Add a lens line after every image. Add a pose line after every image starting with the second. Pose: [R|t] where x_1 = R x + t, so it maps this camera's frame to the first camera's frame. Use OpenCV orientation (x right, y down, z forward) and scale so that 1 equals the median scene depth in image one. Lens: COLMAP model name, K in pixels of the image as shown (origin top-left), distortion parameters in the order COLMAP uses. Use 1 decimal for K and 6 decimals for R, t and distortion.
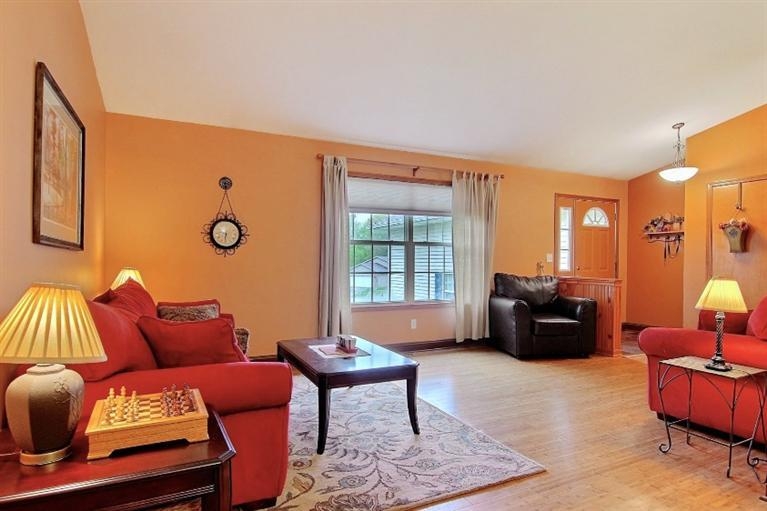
lens RADIAL K [[435.4, 0, 386.5], [0, 435.4, 259.7], [0, 0, 1]] dist [-0.000715, -0.020515]
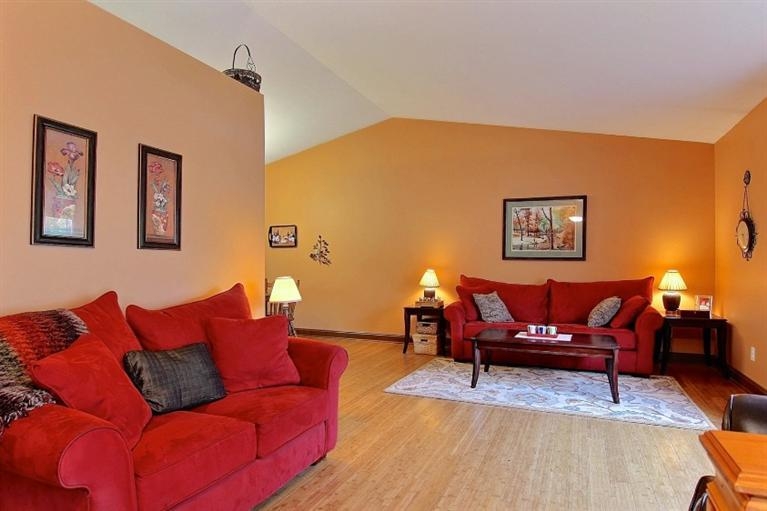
lens RADIAL K [[447.0, 0, 397.1], [0, 447.0, 256.2], [0, 0, 1]] dist [-0.000913, -0.000340]
pose [[-0.747834, -0.018022, -0.663641, 1.104826], [-0.002195, 0.999693, -0.024675, 0.010721], [0.663882, -0.016996, -0.747644, 1.744395]]
